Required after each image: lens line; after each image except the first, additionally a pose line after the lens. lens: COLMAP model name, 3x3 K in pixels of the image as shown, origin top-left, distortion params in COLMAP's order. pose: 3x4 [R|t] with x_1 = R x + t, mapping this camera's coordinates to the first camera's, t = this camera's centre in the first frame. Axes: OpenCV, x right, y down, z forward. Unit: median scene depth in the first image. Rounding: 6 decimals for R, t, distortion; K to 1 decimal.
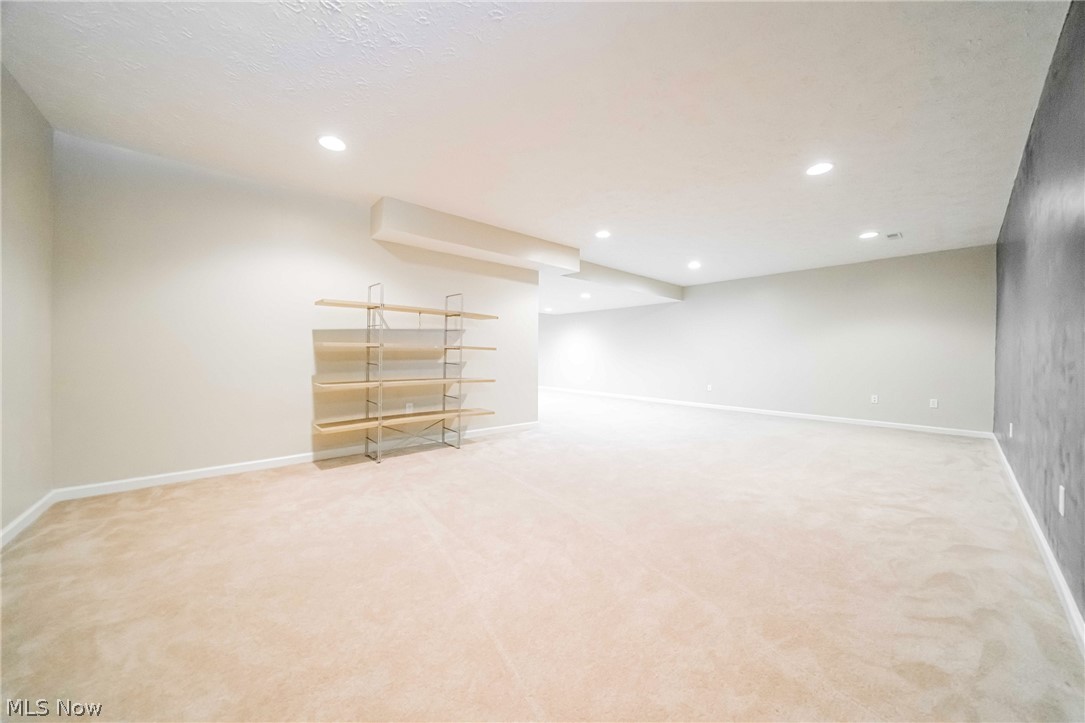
lens RADIAL K [[368.4, 0, 539.1], [0, 368.4, 355.1], [0, 0, 1]] dist [-0.000990, 0.000088]
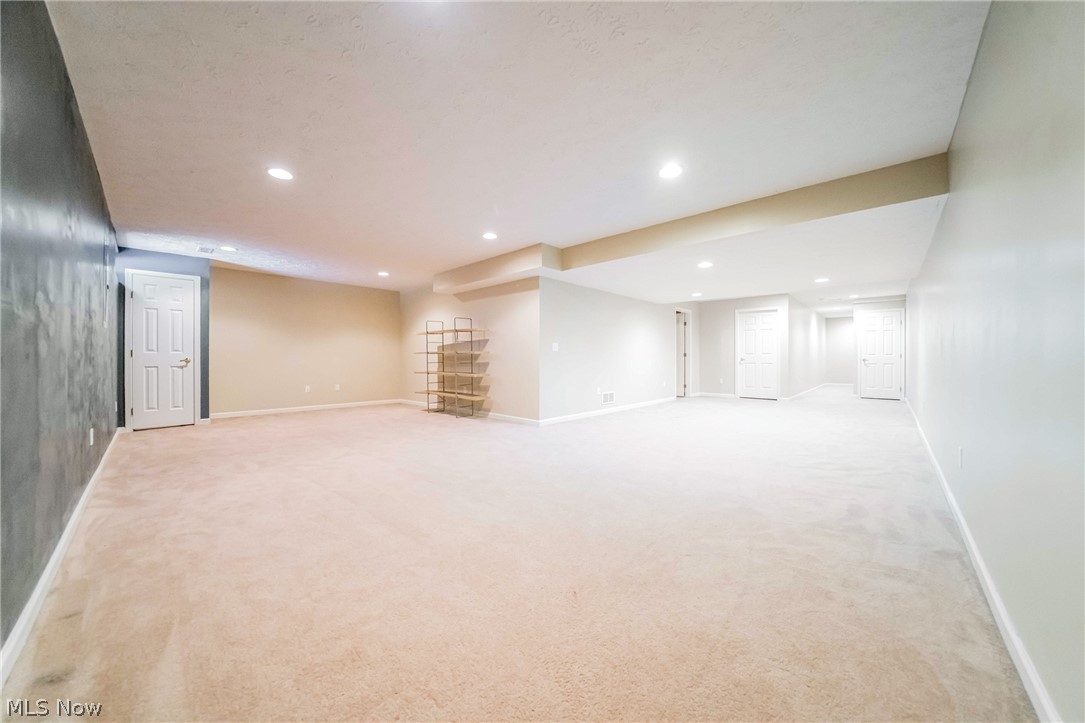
lens RADIAL K [[368.4, 0, 539.9], [0, 368.4, 361.1], [0, 0, 1]] dist [-0.000990, 0.000088]
pose [[0.114318, 0.000287, -0.993444, 1.332224], [-0.002614, 0.999997, -0.000012, 0.014294], [0.993441, 0.002598, 0.114318, 1.145958]]
